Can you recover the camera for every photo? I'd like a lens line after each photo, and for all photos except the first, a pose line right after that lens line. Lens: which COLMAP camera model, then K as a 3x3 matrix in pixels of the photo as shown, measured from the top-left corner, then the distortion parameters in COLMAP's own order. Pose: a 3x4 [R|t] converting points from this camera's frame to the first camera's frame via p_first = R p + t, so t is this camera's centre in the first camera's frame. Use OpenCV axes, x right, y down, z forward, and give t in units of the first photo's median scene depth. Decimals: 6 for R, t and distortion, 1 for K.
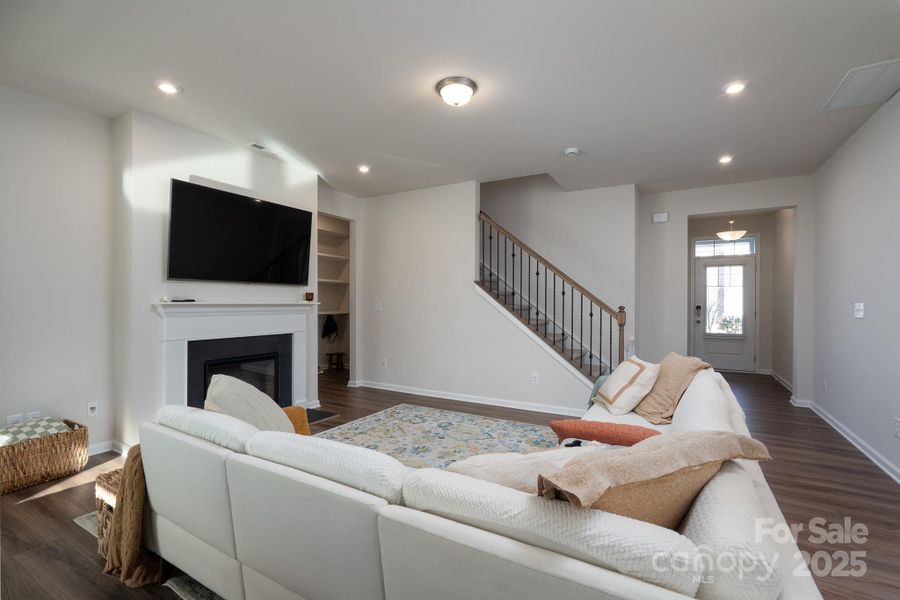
lens RADIAL K [[410.0, 0, 450.3], [0, 410.0, 300.0], [0, 0, 1]] dist [0.002467, 0.001474]
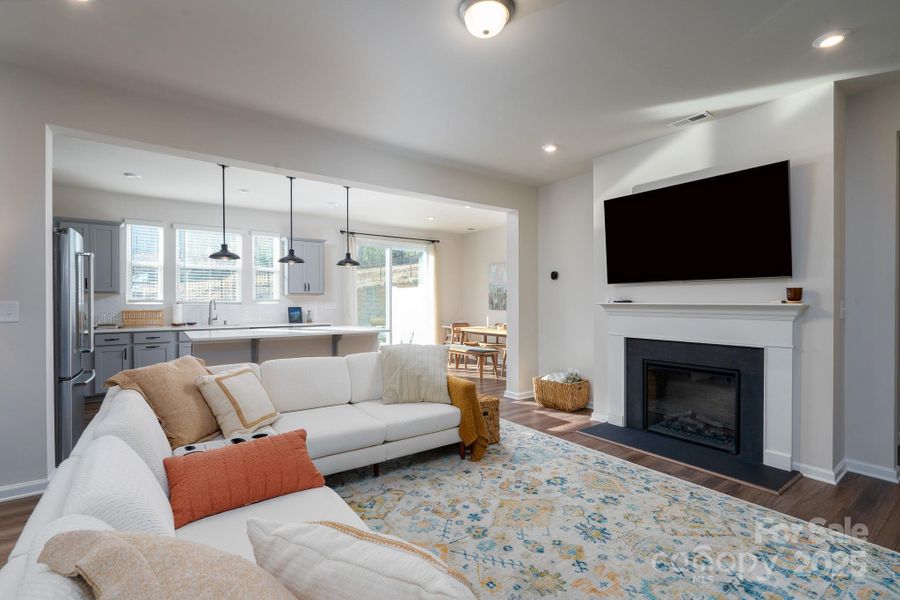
lens RADIAL K [[410.0, 0, 452.4], [0, 410.0, 303.2], [0, 0, 1]] dist [0.002467, 0.001474]
pose [[-0.388332, -0.004834, -0.921507, 0.554089], [-0.004173, 0.999985, -0.003487, 0.012506], [0.921510, 0.002492, -0.388346, 0.965612]]
